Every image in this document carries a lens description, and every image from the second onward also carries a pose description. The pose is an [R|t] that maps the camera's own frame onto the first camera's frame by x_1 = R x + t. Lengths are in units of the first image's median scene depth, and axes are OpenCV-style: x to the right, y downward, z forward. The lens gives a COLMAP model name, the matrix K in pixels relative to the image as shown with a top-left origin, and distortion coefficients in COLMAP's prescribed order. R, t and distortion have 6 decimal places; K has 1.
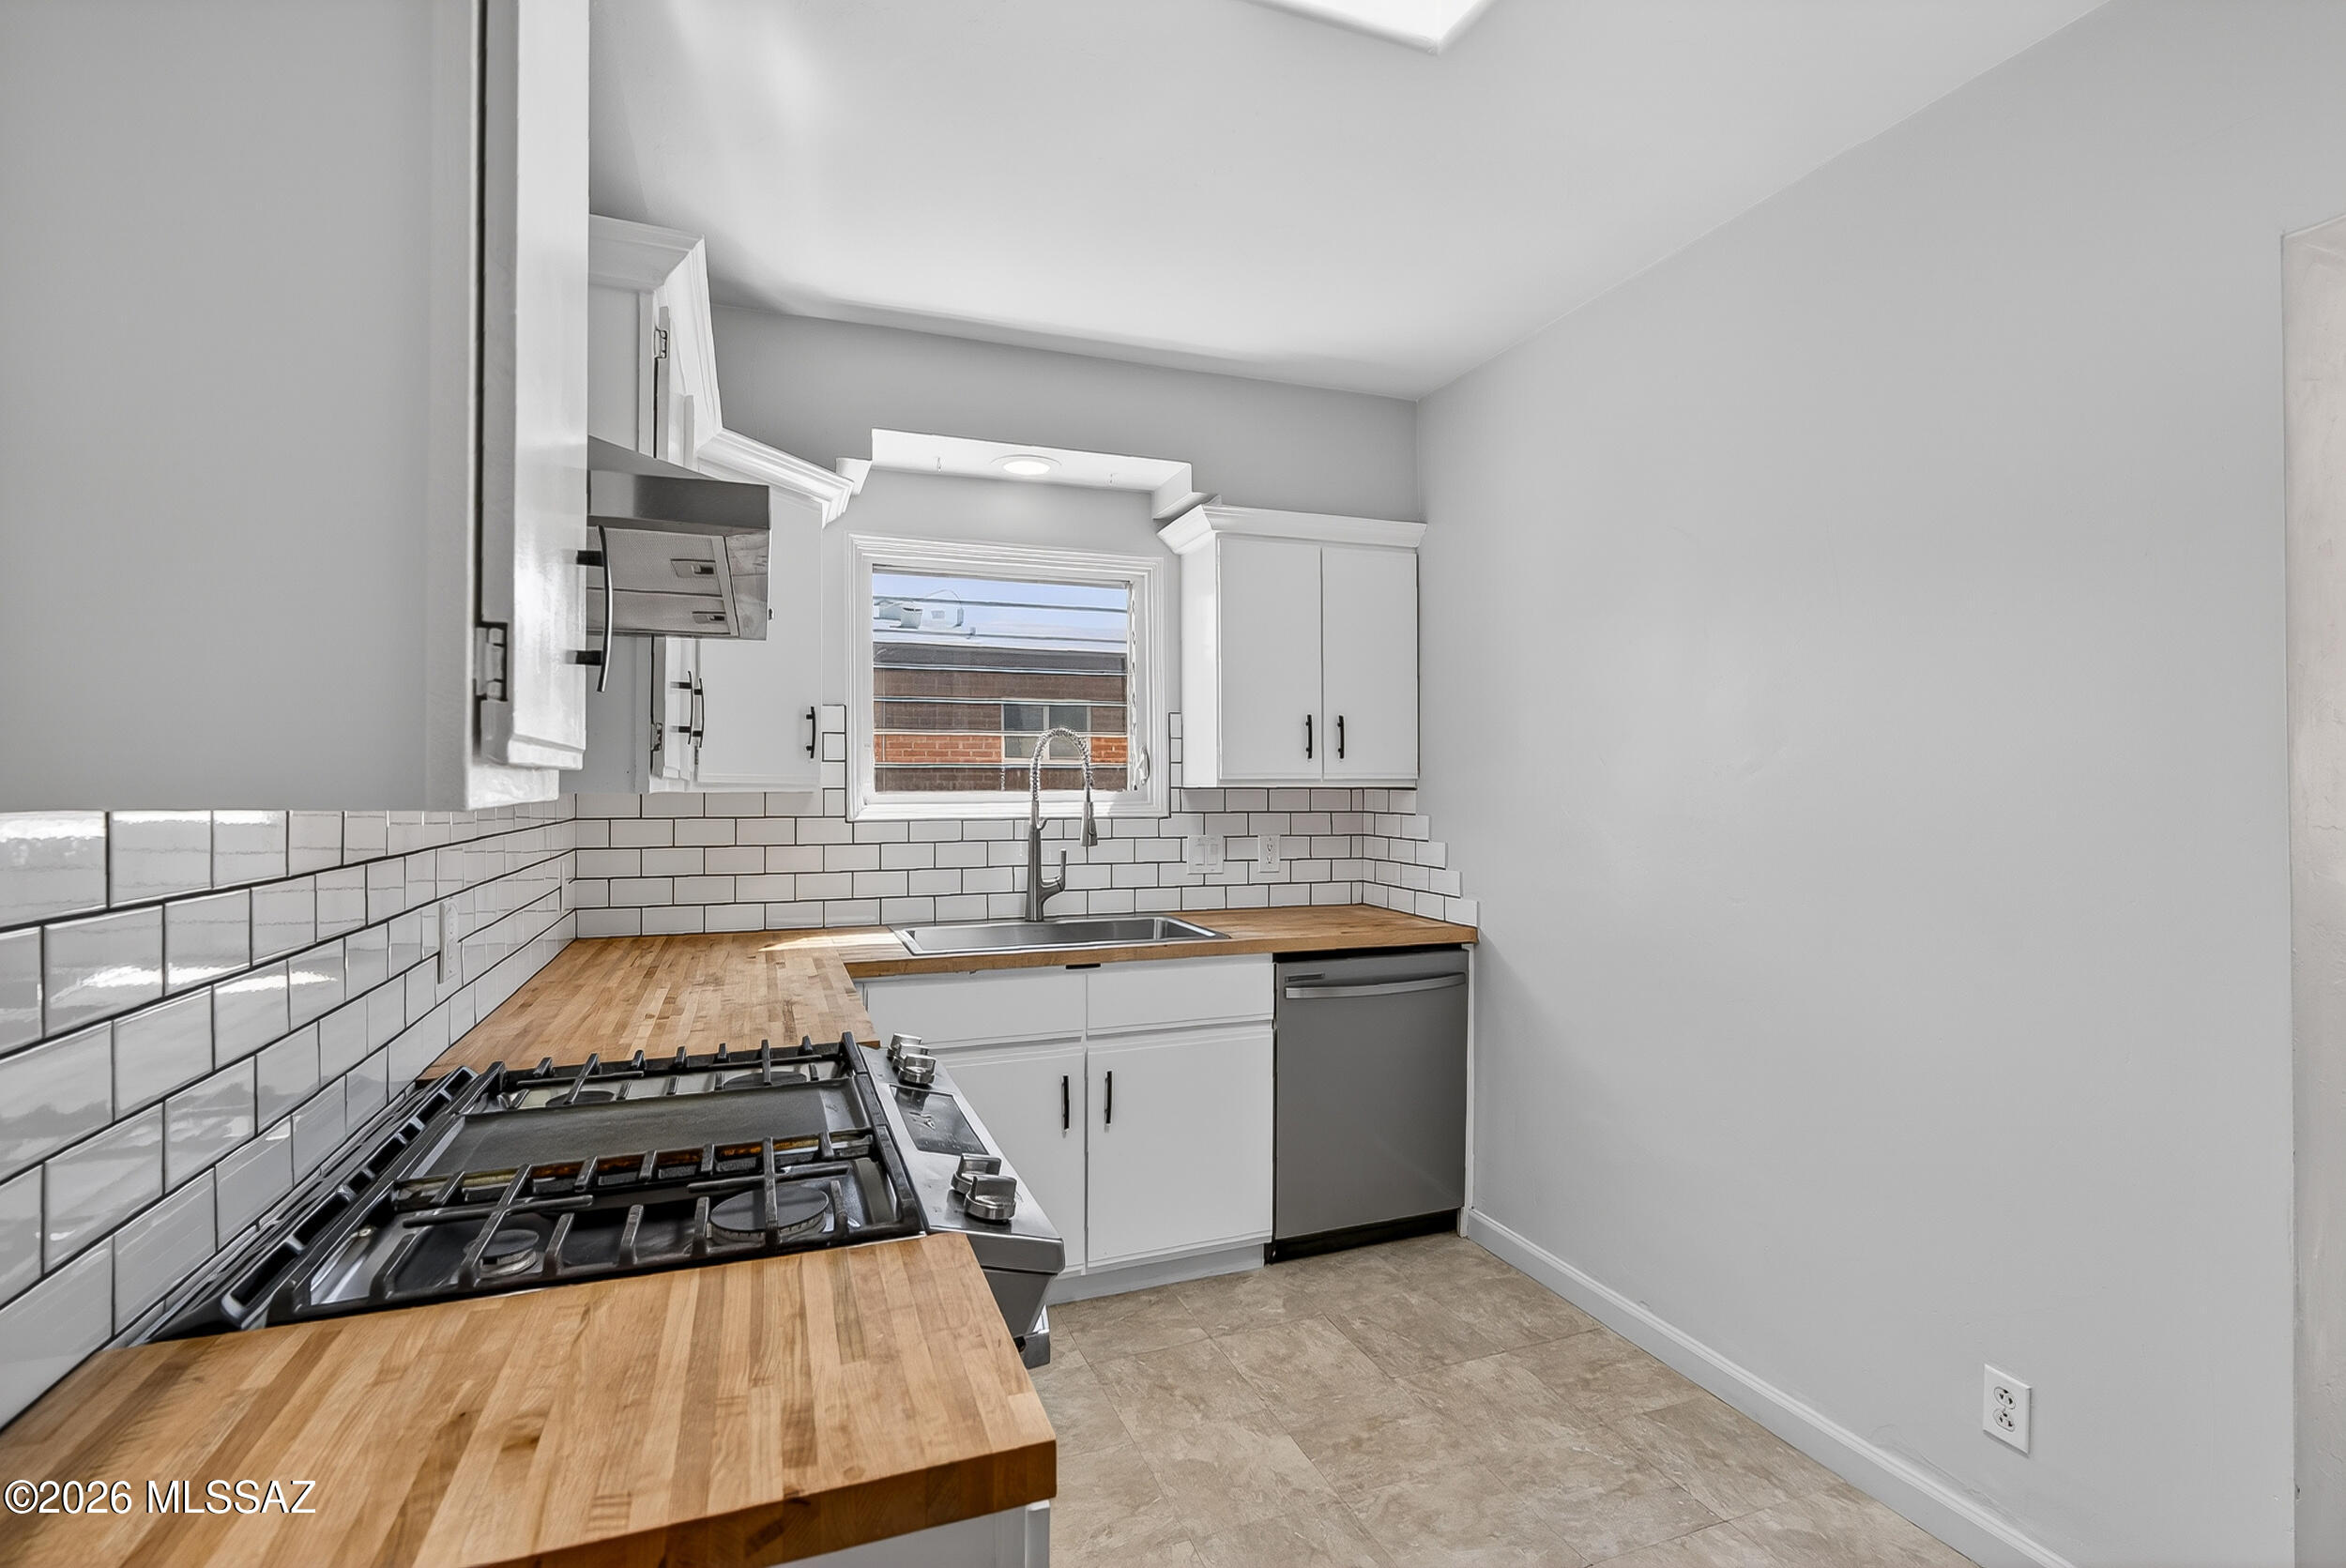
lens RADIAL K [[1057.2, 0, 1165.5], [0, 1057.2, 790.9], [0, 0, 1]] dist [-0.000944, 0.000690]
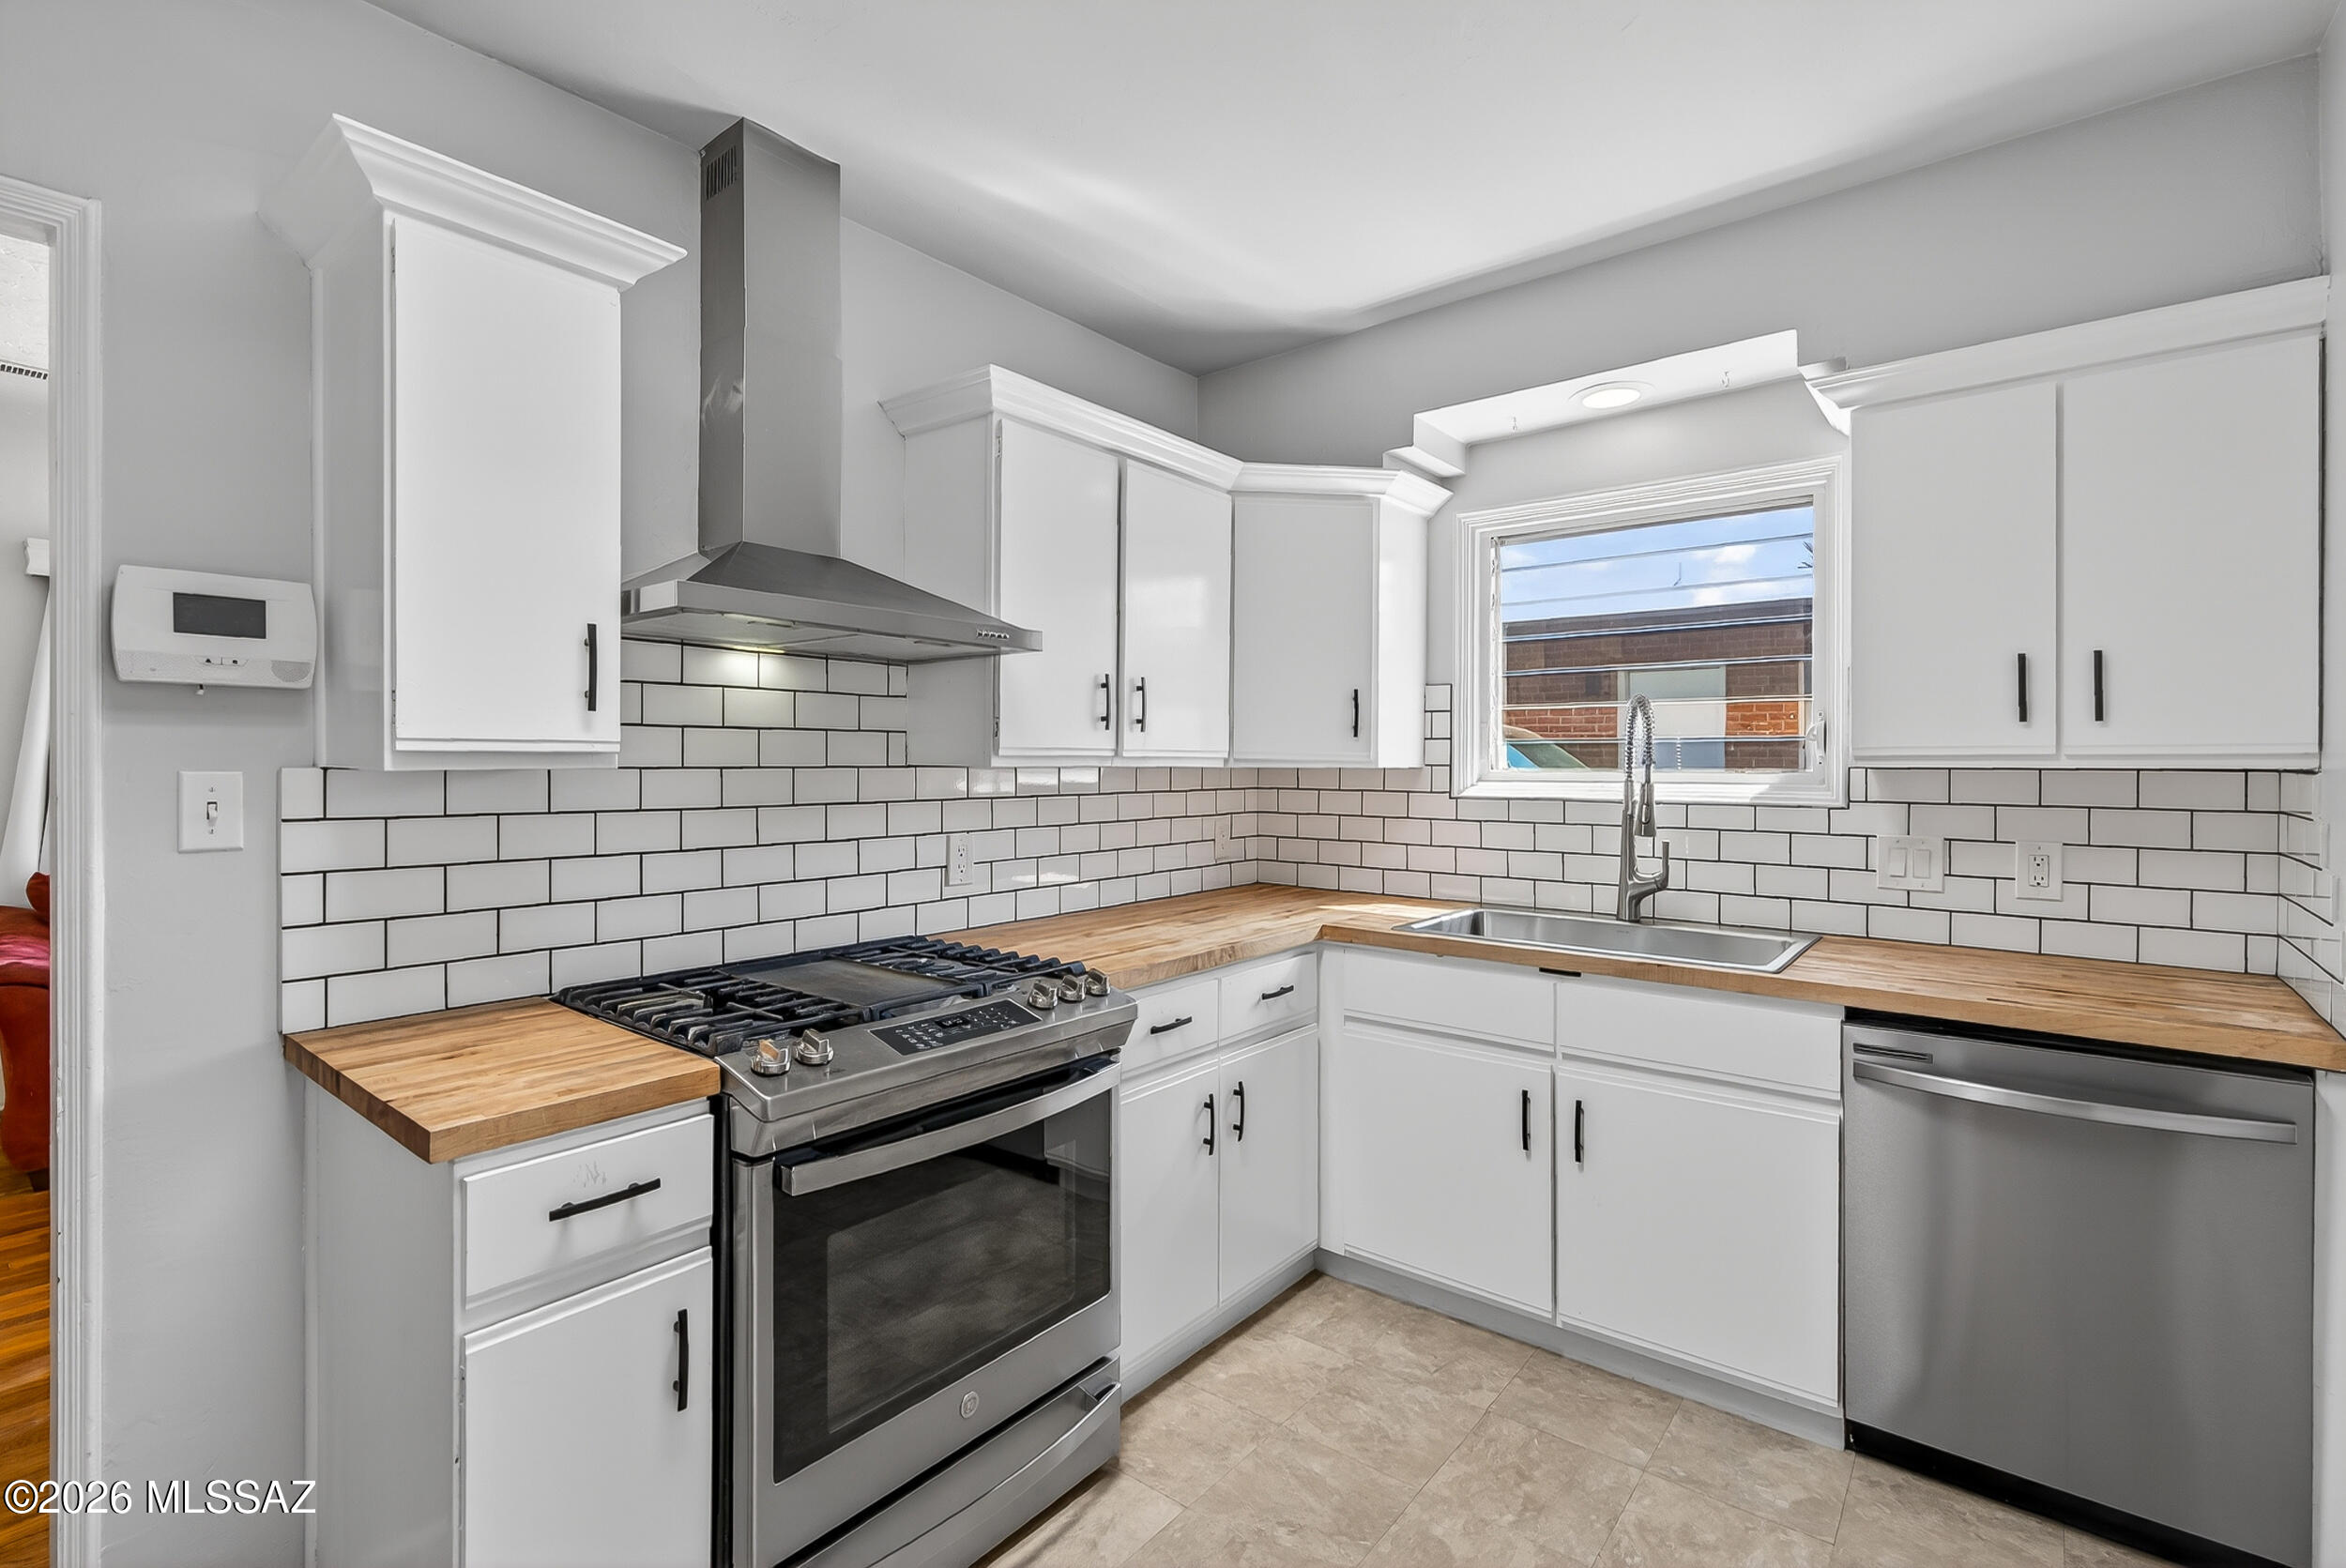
lens RADIAL K [[1057.2, 0, 1170.0], [0, 1057.2, 771.2], [0, 0, 1]] dist [-0.000944, 0.000690]
pose [[0.508151, 0.012233, -0.861181, 0.405194], [-0.004614, 0.999923, 0.011481, -0.006541], [0.861256, -0.001860, 0.508168, 0.227402]]
